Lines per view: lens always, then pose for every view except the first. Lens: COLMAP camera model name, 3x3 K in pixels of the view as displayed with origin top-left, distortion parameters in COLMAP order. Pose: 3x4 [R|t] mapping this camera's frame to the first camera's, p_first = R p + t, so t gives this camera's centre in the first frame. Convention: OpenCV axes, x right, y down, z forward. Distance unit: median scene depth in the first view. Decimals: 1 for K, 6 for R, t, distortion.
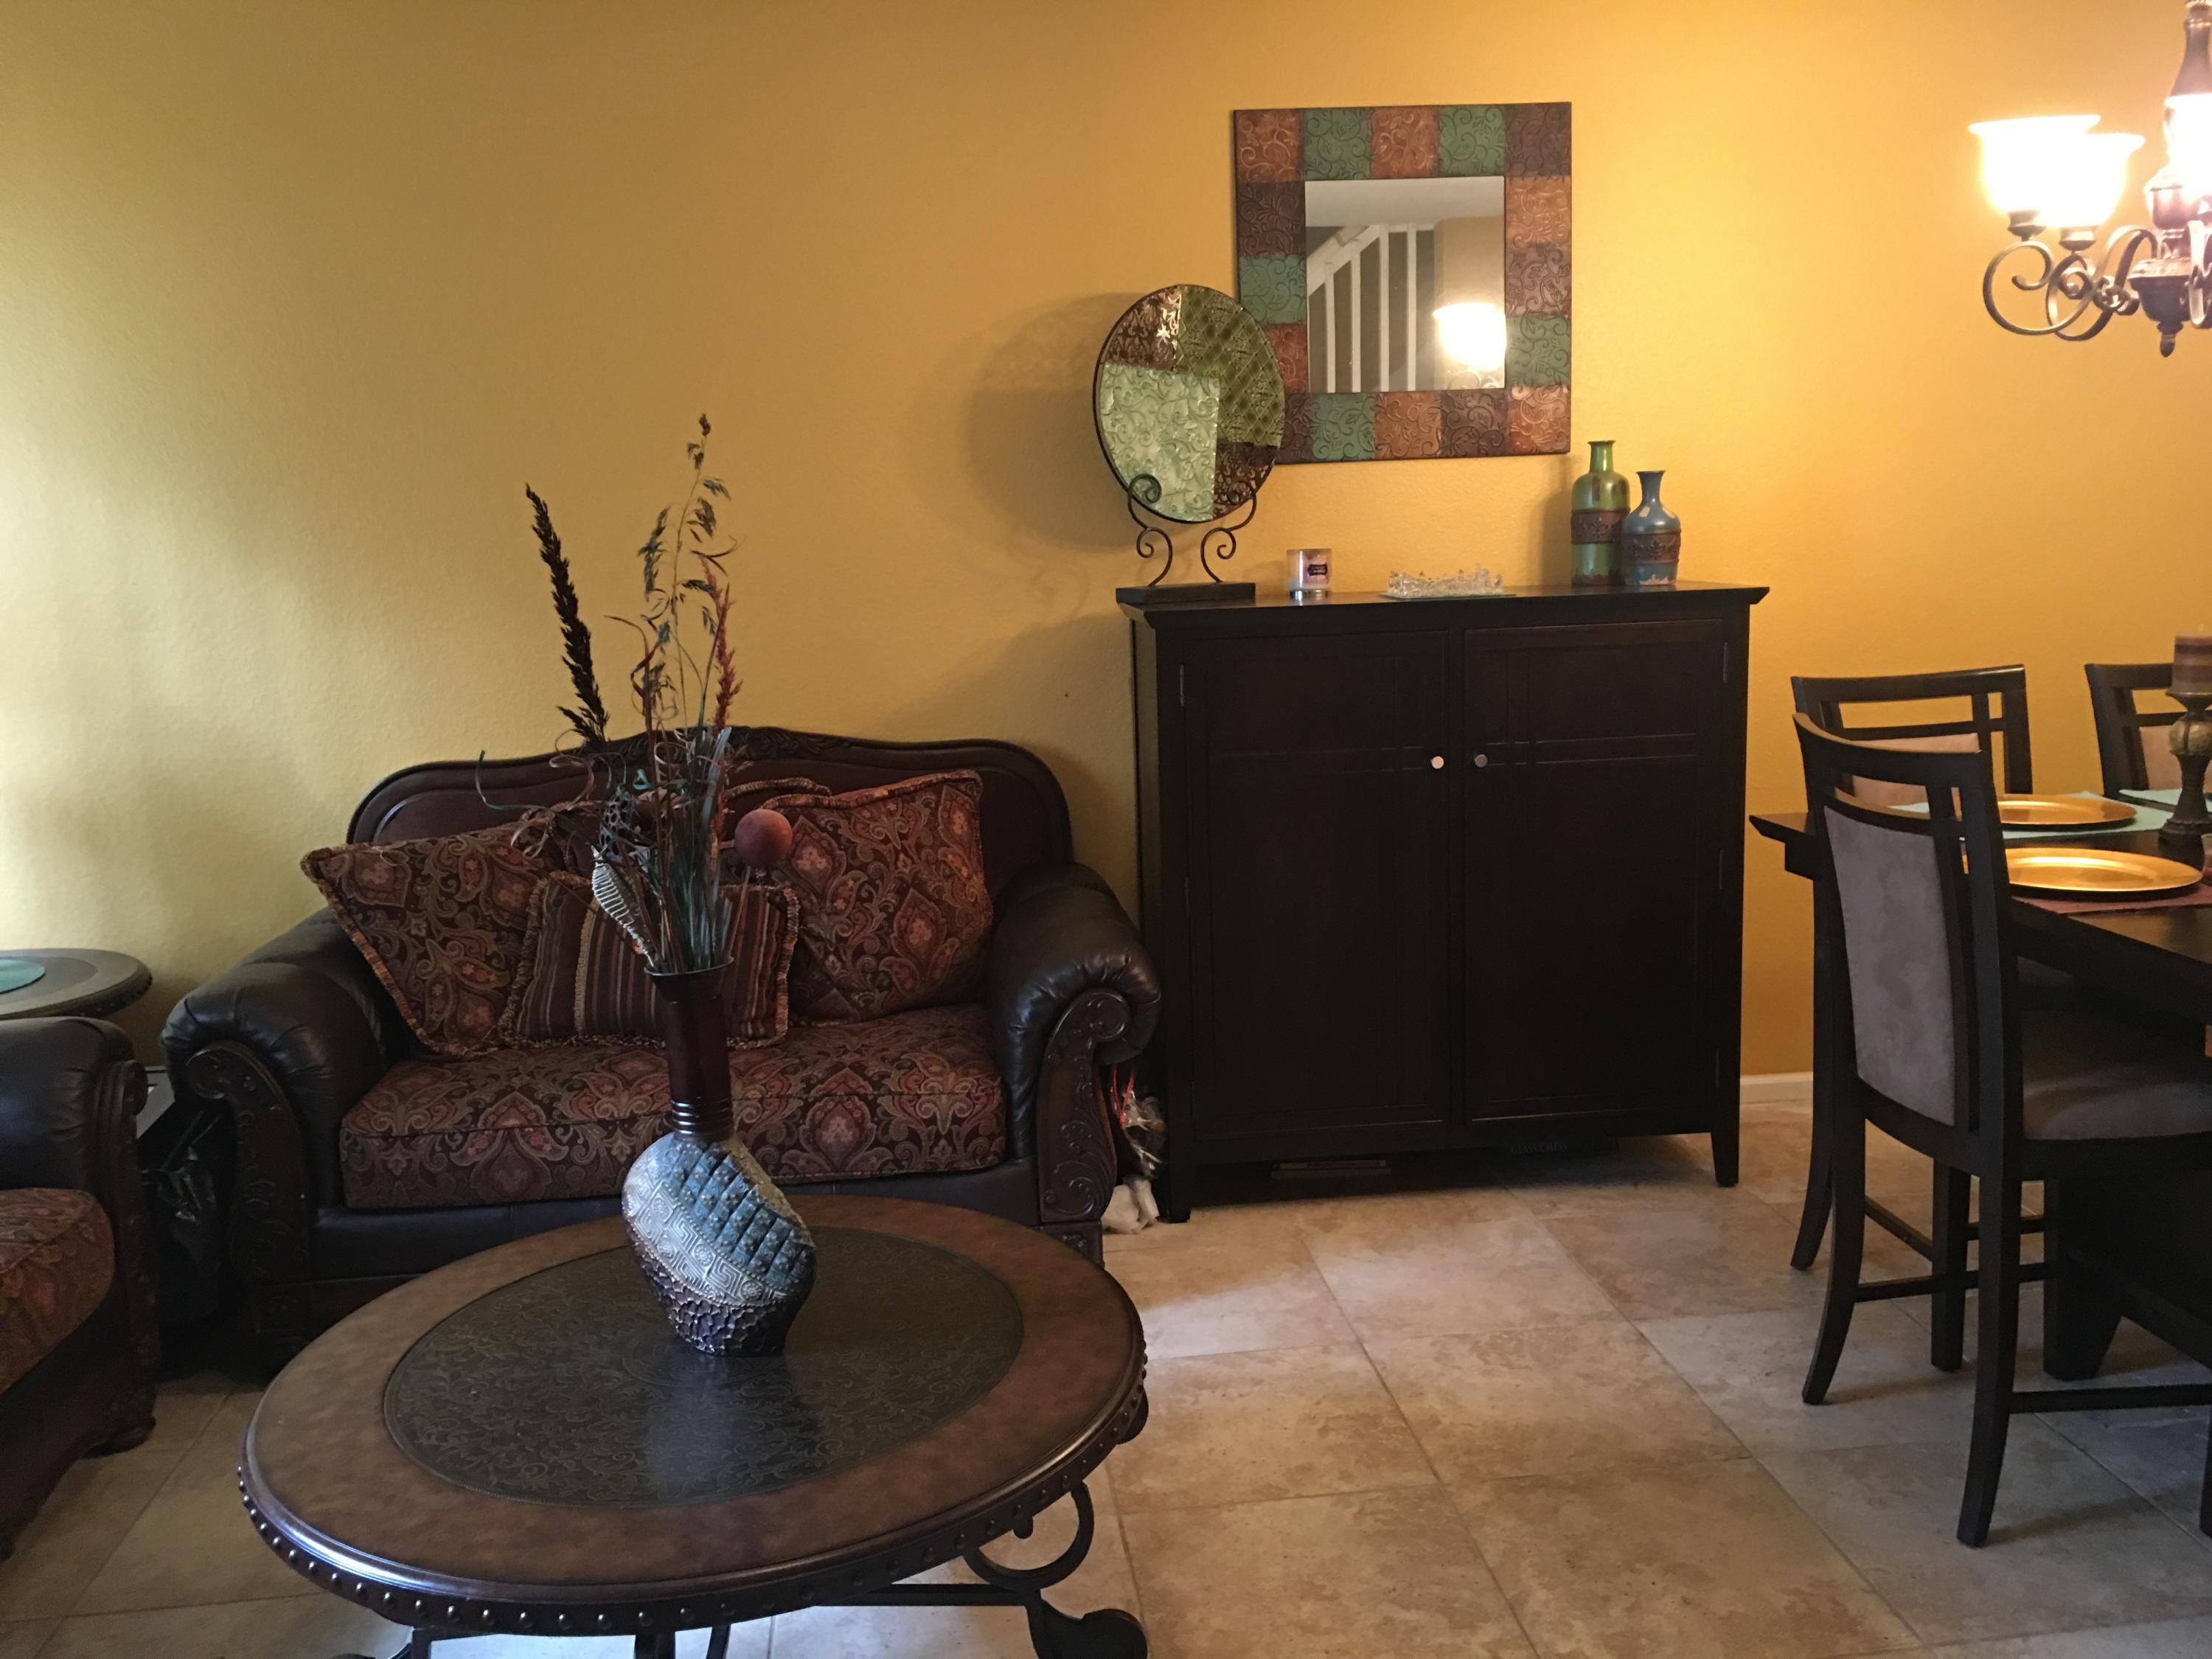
lens RADIAL K [[1895.3, 0, 1098.2], [0, 1895.3, 805.1], [0, 0, 1]] dist [0.069895, -0.092369]
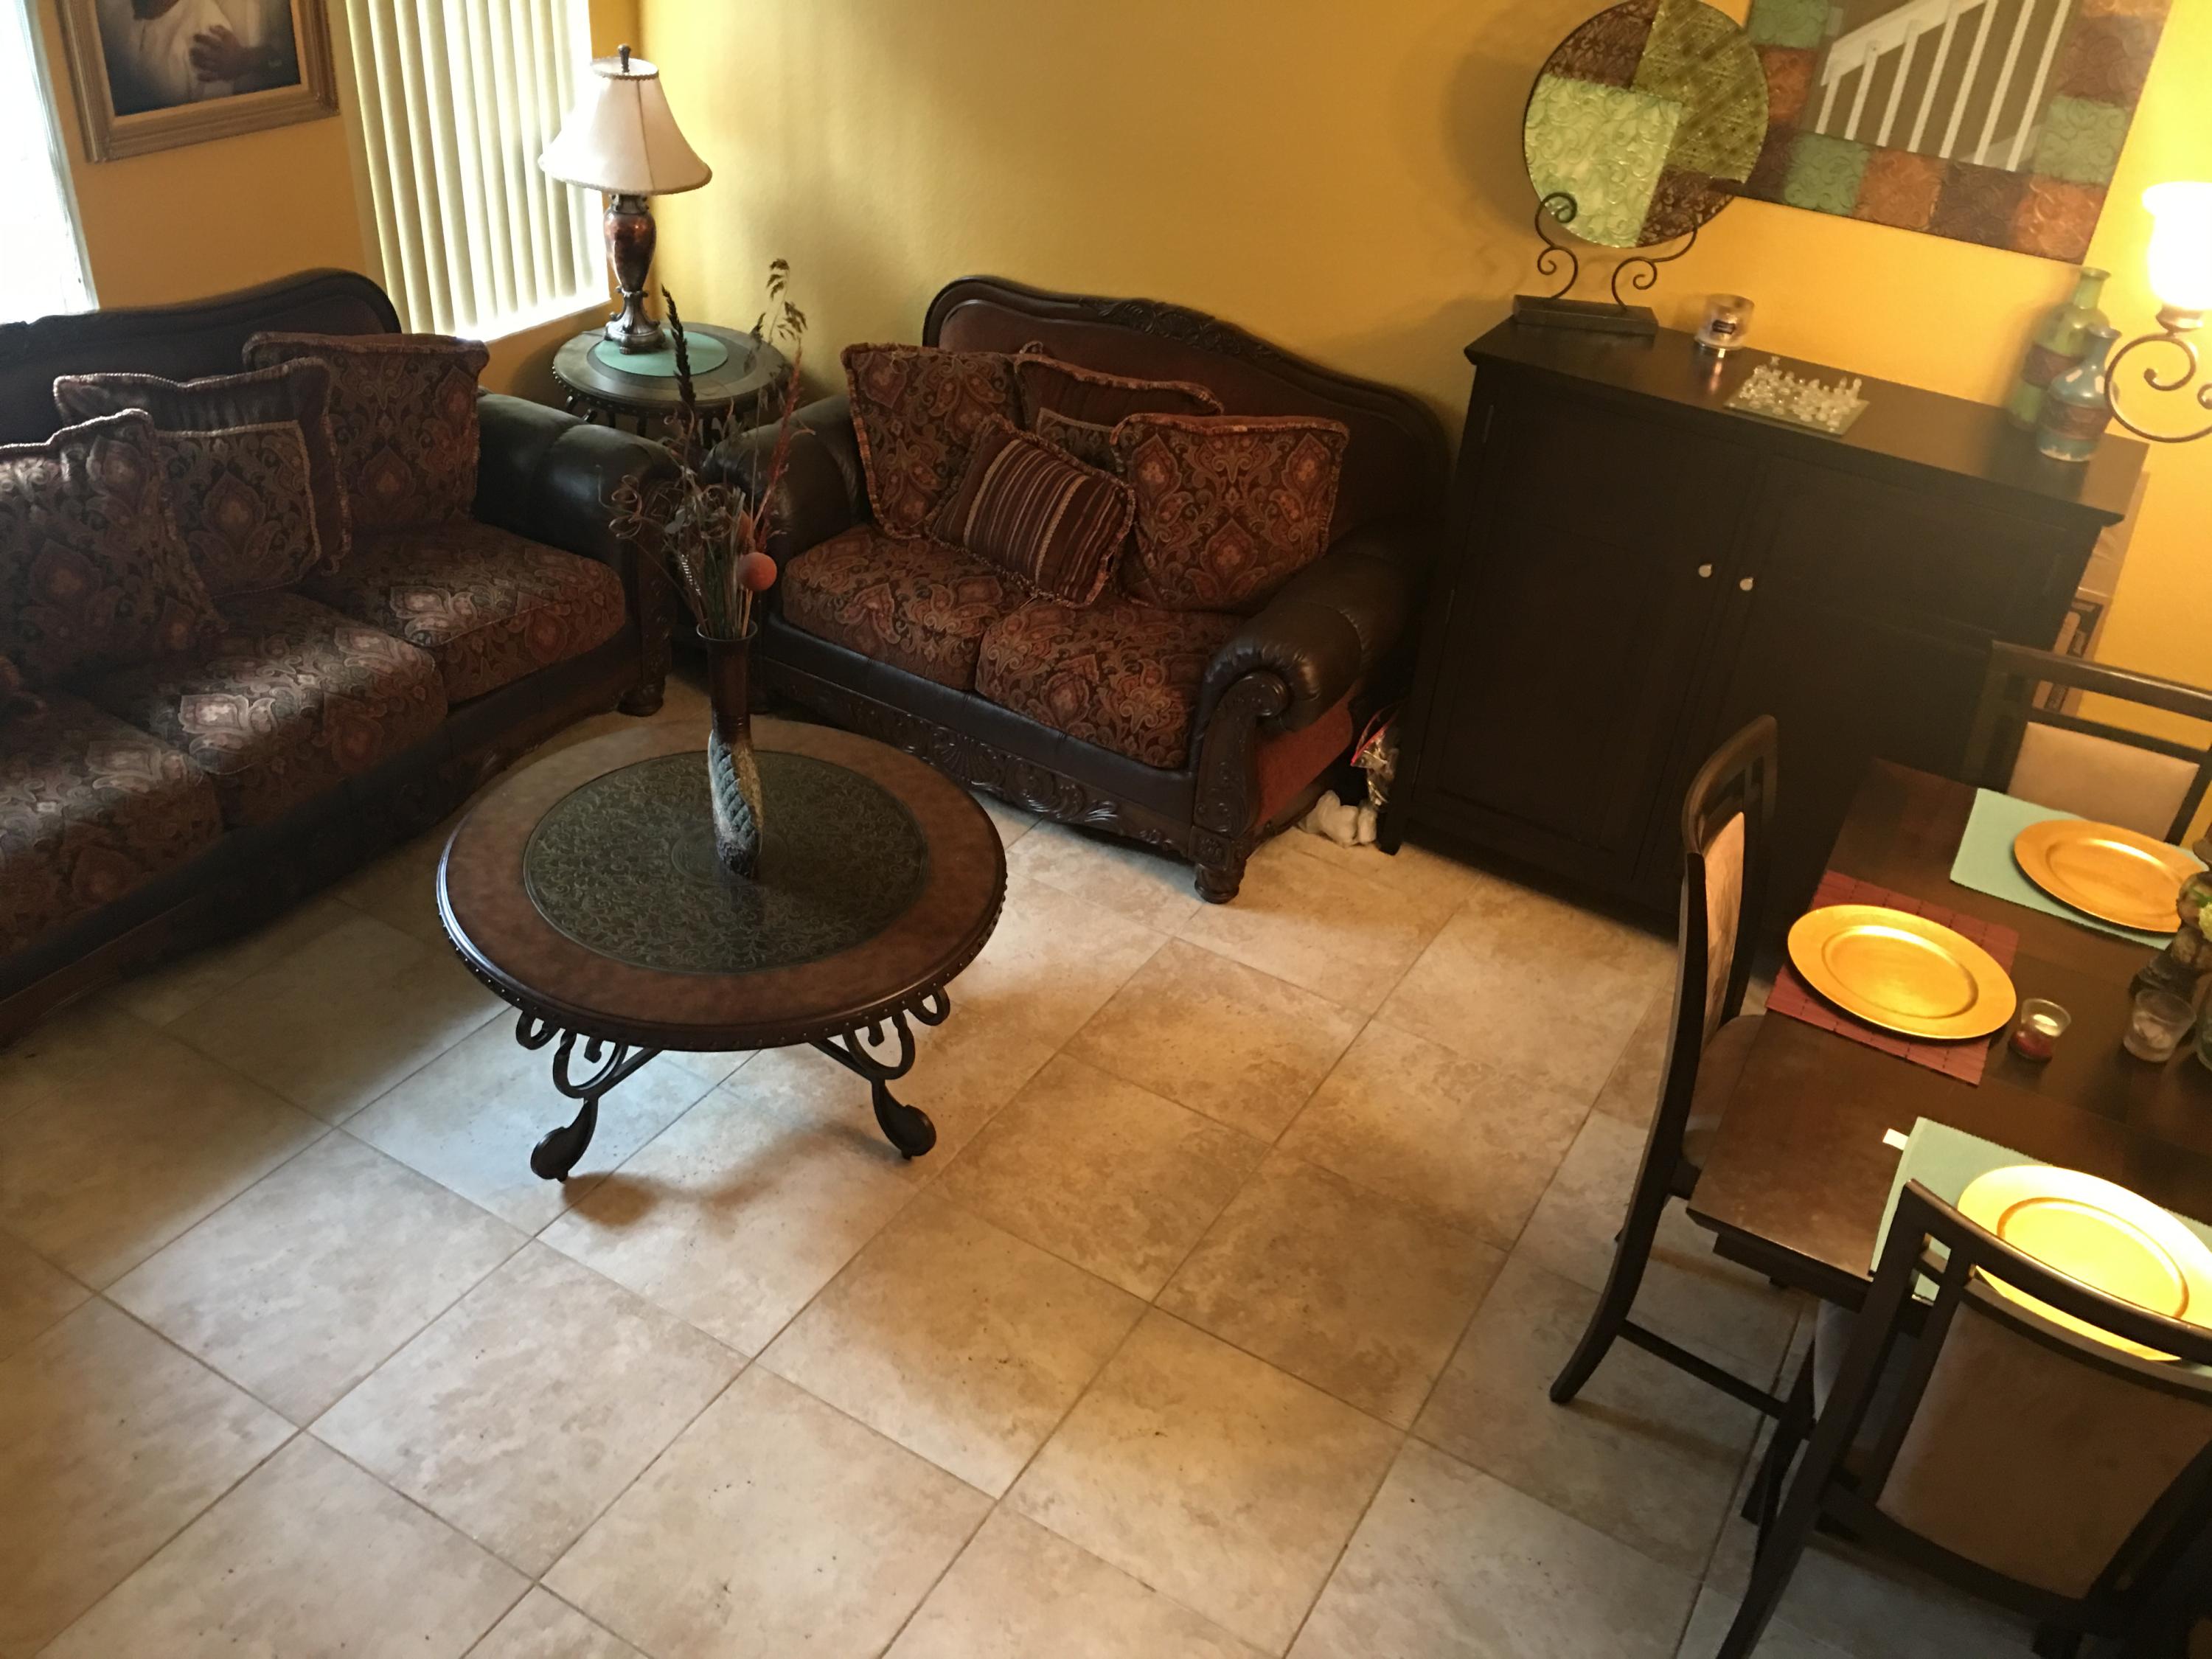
lens RADIAL K [[1895.3, 0, 1084.5], [0, 1895.3, 815.3], [0, 0, 1]] dist [0.069895, -0.092369]
pose [[0.790141, 0.408795, -0.456687, 0.461978], [-0.197579, 0.875199, 0.441575, -0.310252], [0.580206, -0.258675, 0.772300, -0.012388]]
